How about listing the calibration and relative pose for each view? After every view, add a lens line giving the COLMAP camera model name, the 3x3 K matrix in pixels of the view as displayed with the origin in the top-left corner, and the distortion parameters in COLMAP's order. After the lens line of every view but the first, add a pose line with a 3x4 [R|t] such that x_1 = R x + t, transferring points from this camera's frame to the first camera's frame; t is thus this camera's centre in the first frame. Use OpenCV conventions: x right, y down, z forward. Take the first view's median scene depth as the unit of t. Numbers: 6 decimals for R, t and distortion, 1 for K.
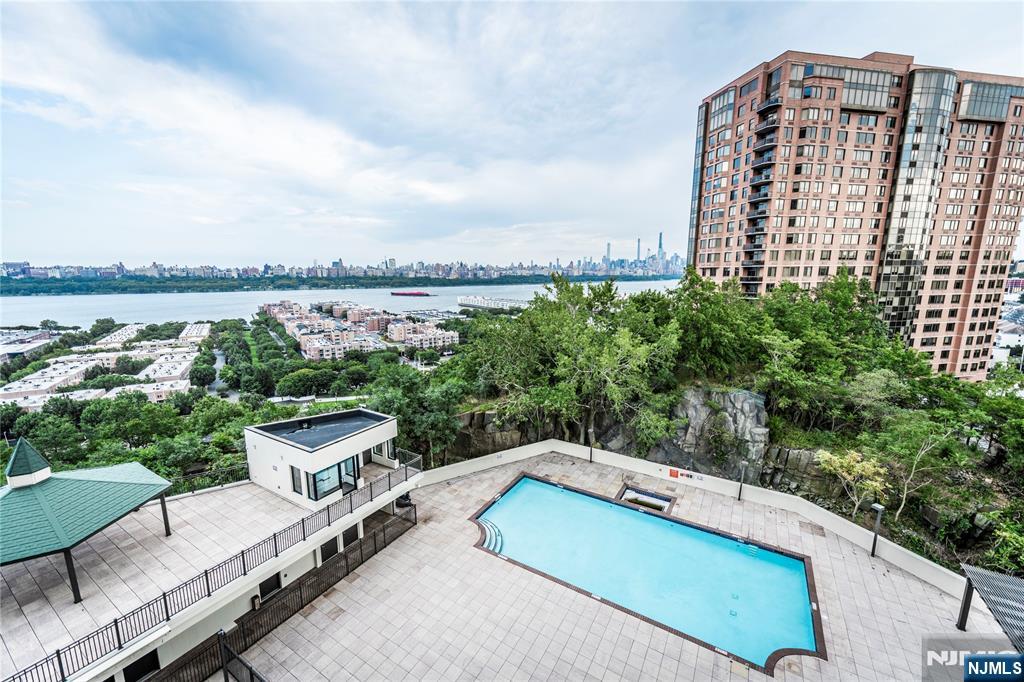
lens RADIAL K [[402.0, 0, 512.7], [0, 402.0, 344.6], [0, 0, 1]] dist [0.018116, -0.004705]
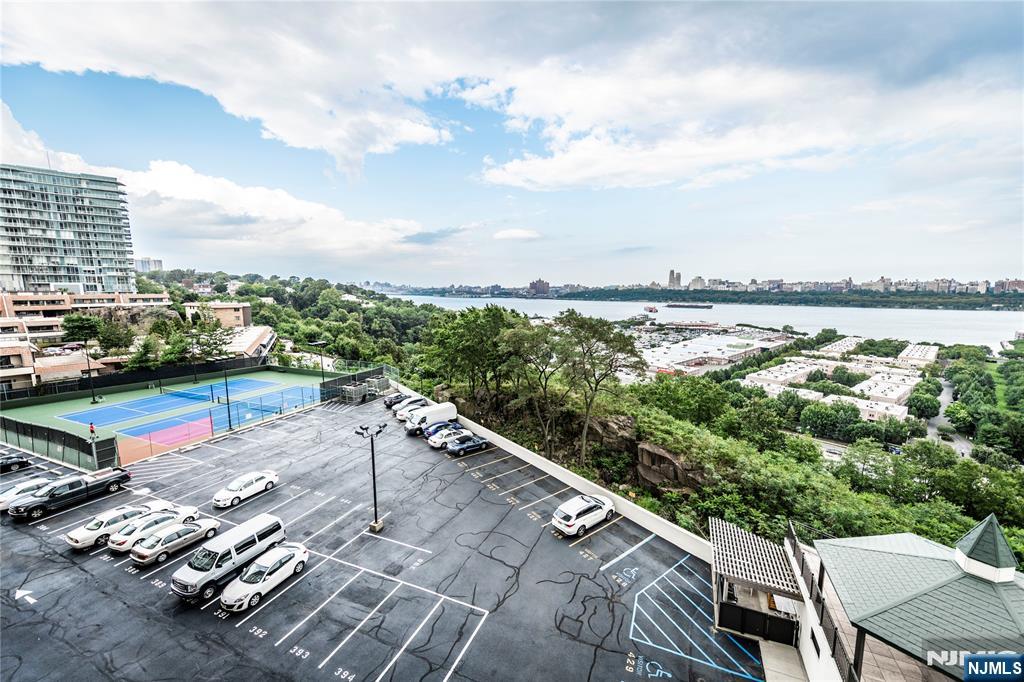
lens RADIAL K [[402.0, 0, 511.1], [0, 402.0, 352.1], [0, 0, 1]] dist [0.018116, -0.004705]
pose [[0.126483, 0.157706, -0.979352, -0.354042], [-0.173767, 0.975538, 0.134650, -0.002984], [0.976630, 0.153149, 0.150793, -0.029466]]
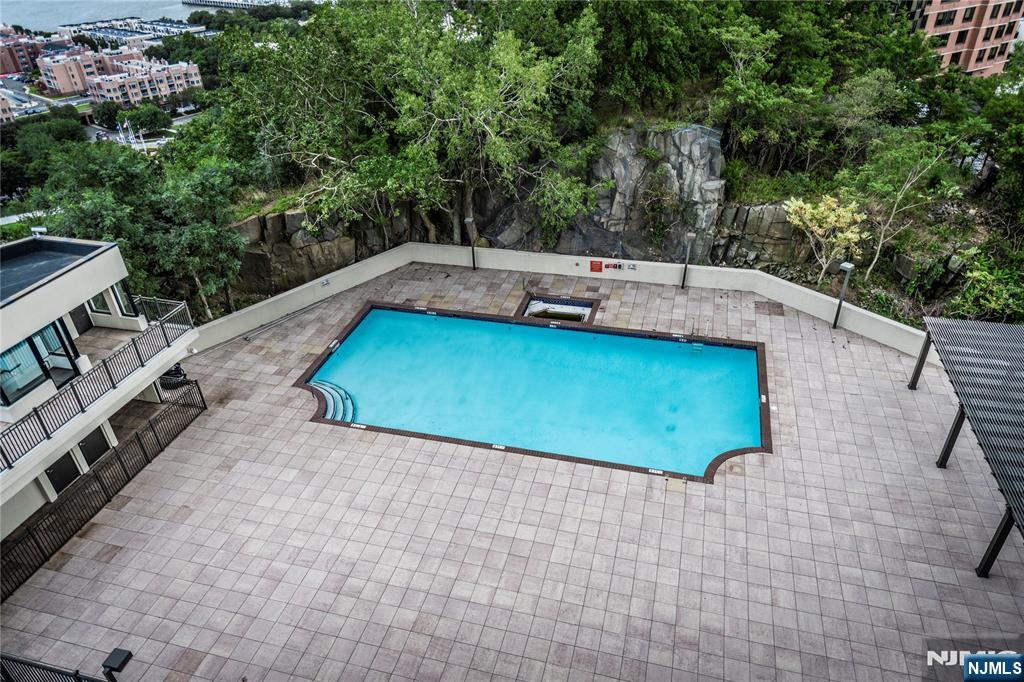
lens RADIAL K [[673.7, 0, 513.9], [0, 673.7, 345.7], [0, 0, 1]] dist [0.024150, -0.012483]
pose [[0.960076, -0.175958, 0.217470, 0.002088], [0.081445, 0.919543, 0.384457, -0.000131], [-0.267622, -0.351396, 0.897162, -0.011019]]
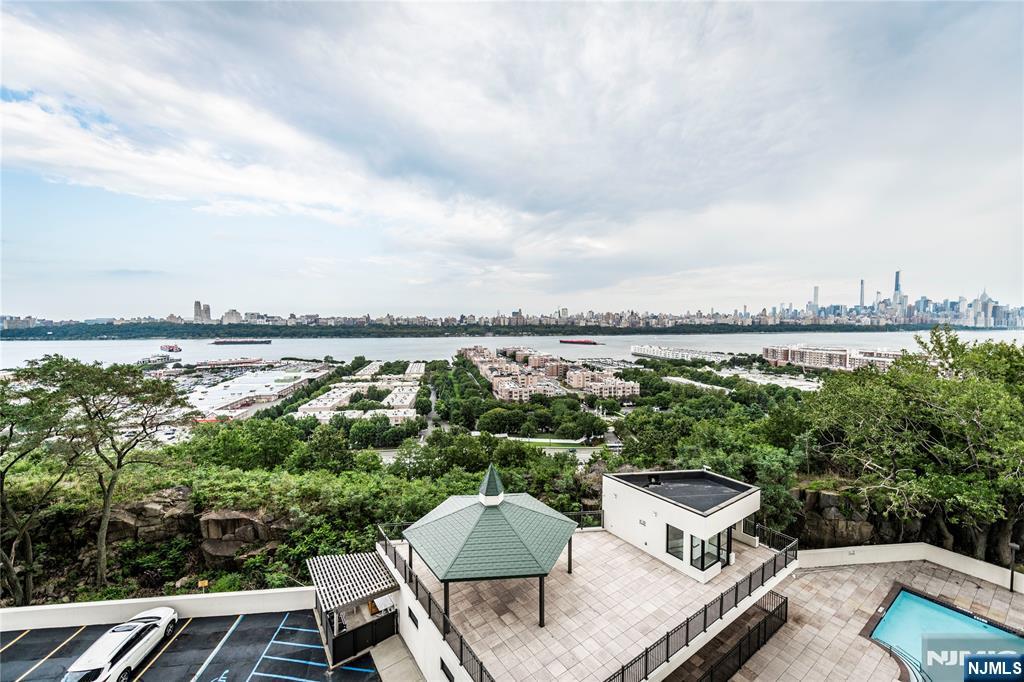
lens RADIAL K [[402.0, 0, 513.8], [0, 402.0, 347.0], [0, 0, 1]] dist [0.018116, -0.004705]
pose [[0.917097, 0.025996, -0.397816, -0.369112], [-0.070826, 0.992622, -0.098413, -0.000548], [0.392323, 0.118430, 0.912172, -0.054098]]
